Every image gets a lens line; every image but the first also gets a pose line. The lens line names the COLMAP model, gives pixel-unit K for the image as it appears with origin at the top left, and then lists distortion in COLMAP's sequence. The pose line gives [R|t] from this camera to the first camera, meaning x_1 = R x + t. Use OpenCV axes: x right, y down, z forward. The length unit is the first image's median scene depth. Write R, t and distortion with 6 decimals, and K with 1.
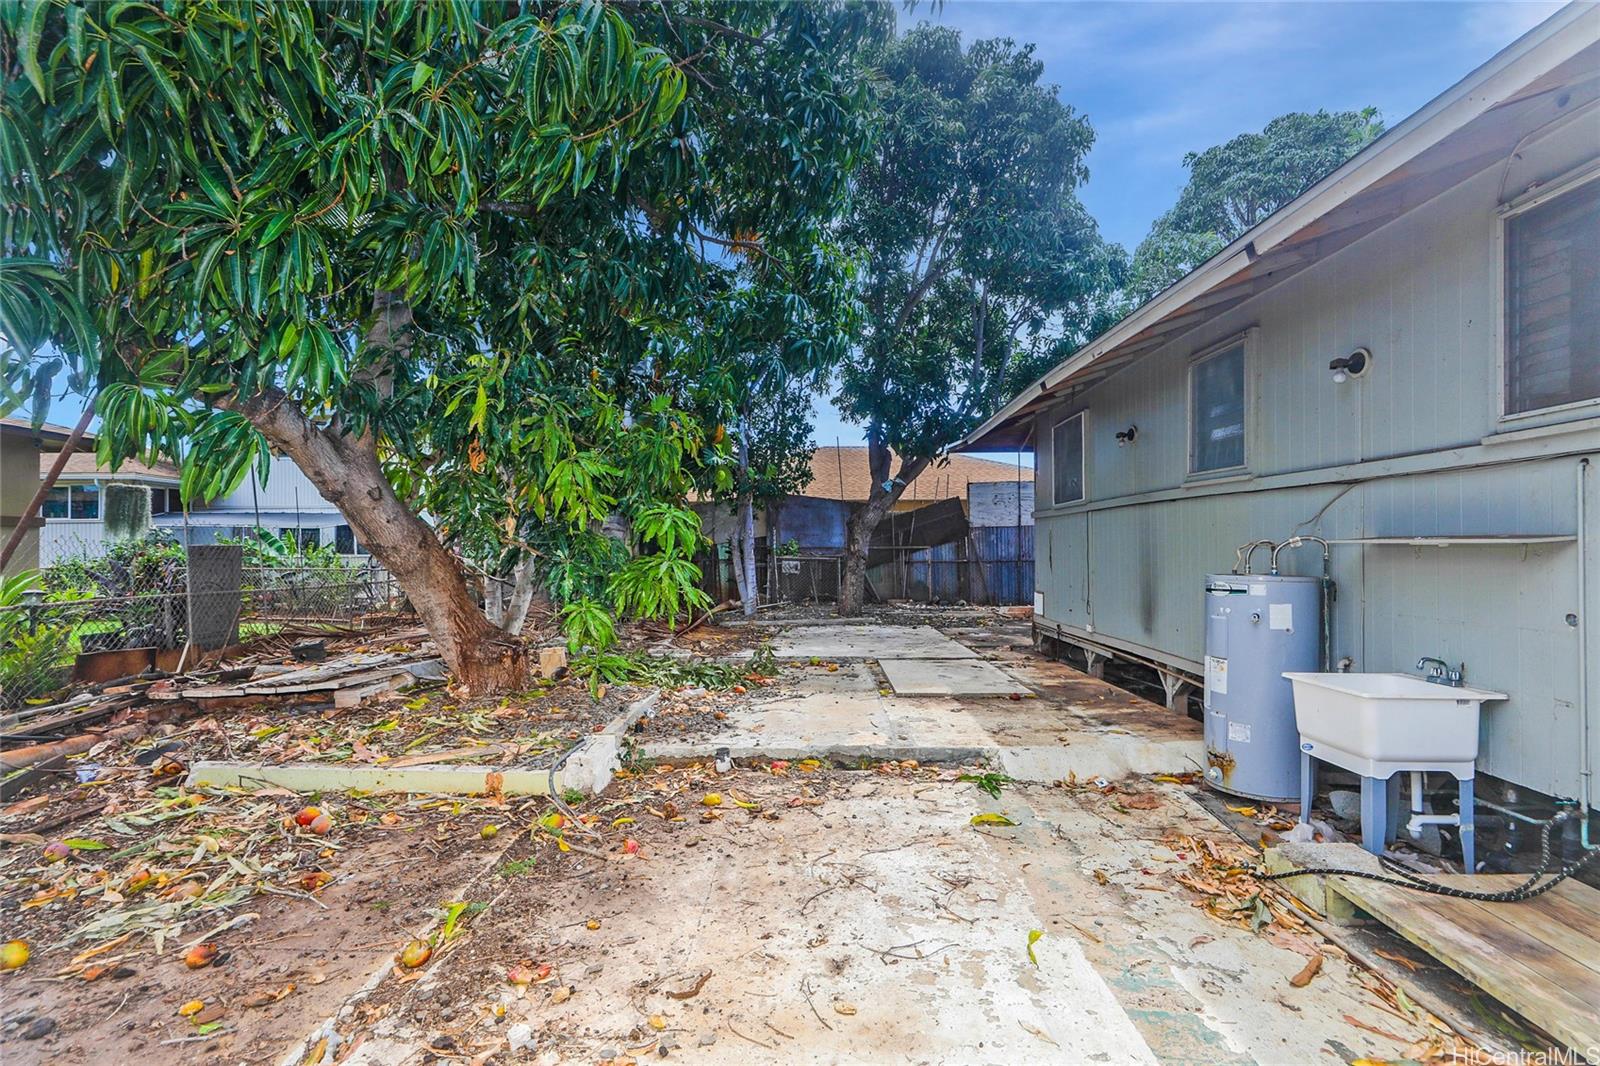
lens RADIAL K [[731.1, 0, 796.9], [0, 731.1, 559.0], [0, 0, 1]] dist [-0.000728, -0.000128]
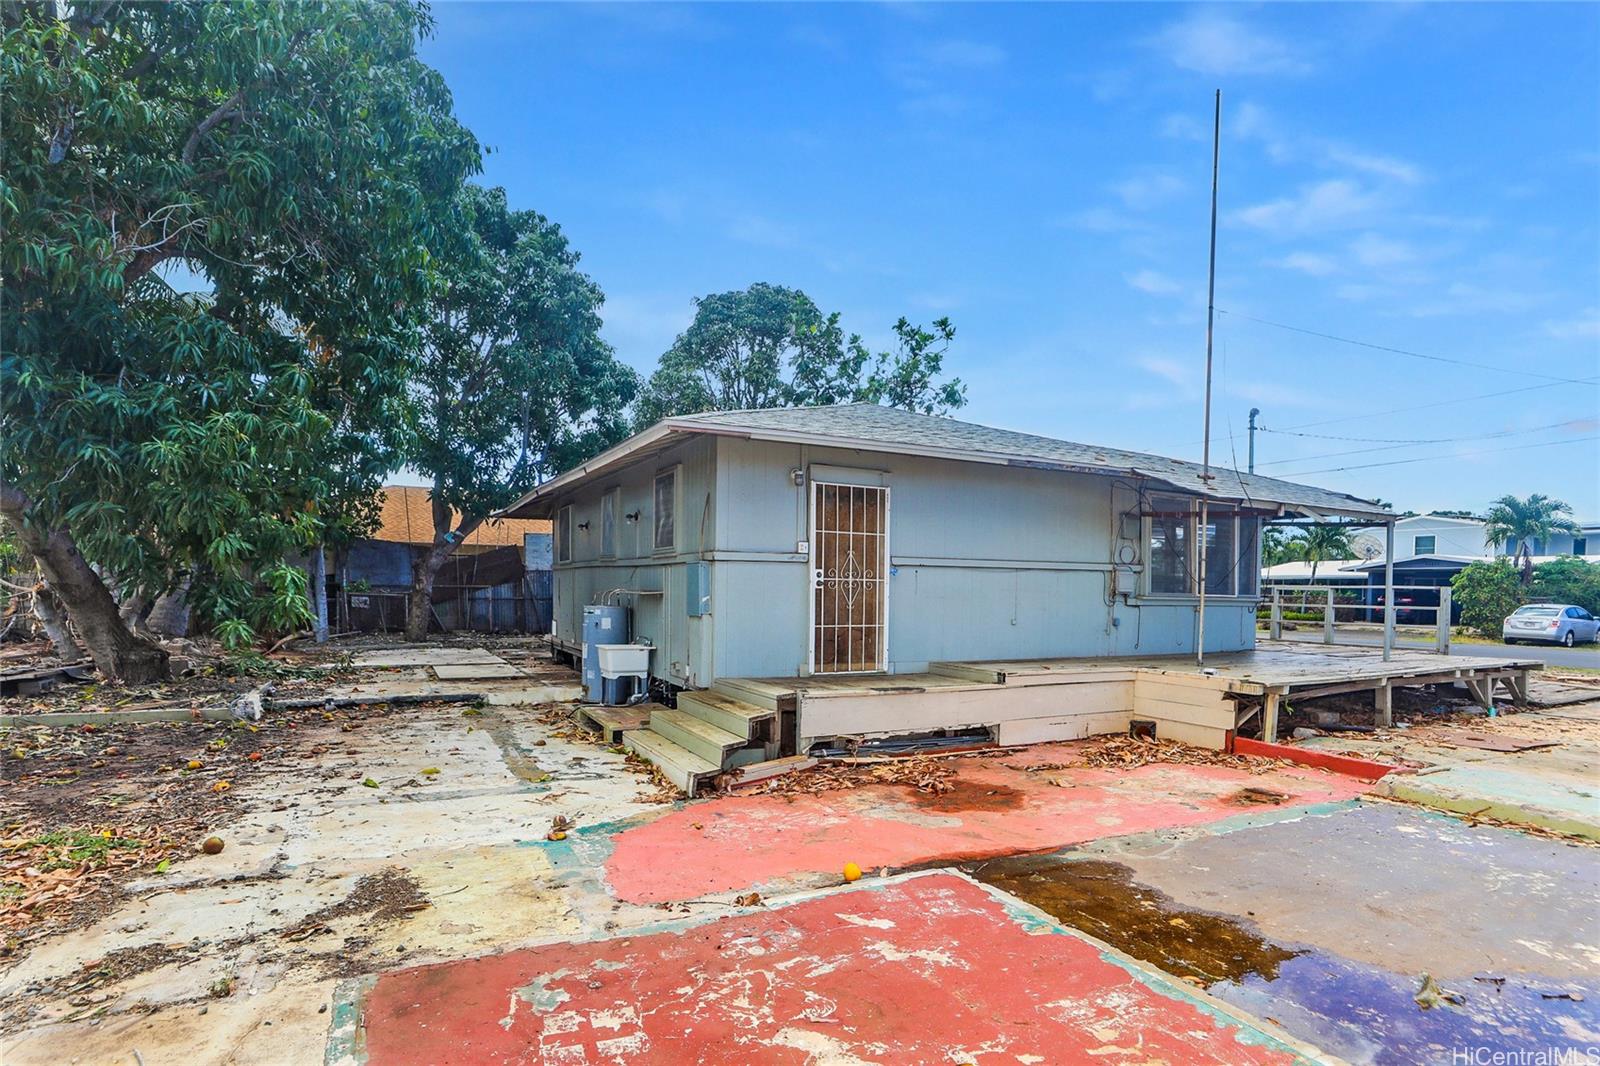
lens RADIAL K [[835.5, 0, 796.7], [0, 835.5, 625.3], [0, 0, 1]] dist [-0.020603, 0.000017]
pose [[0.884057, -0.003042, 0.467369, -0.014878], [-0.012832, 0.999444, 0.030779, -0.001239], [-0.467203, -0.033208, 0.883526, -0.553851]]
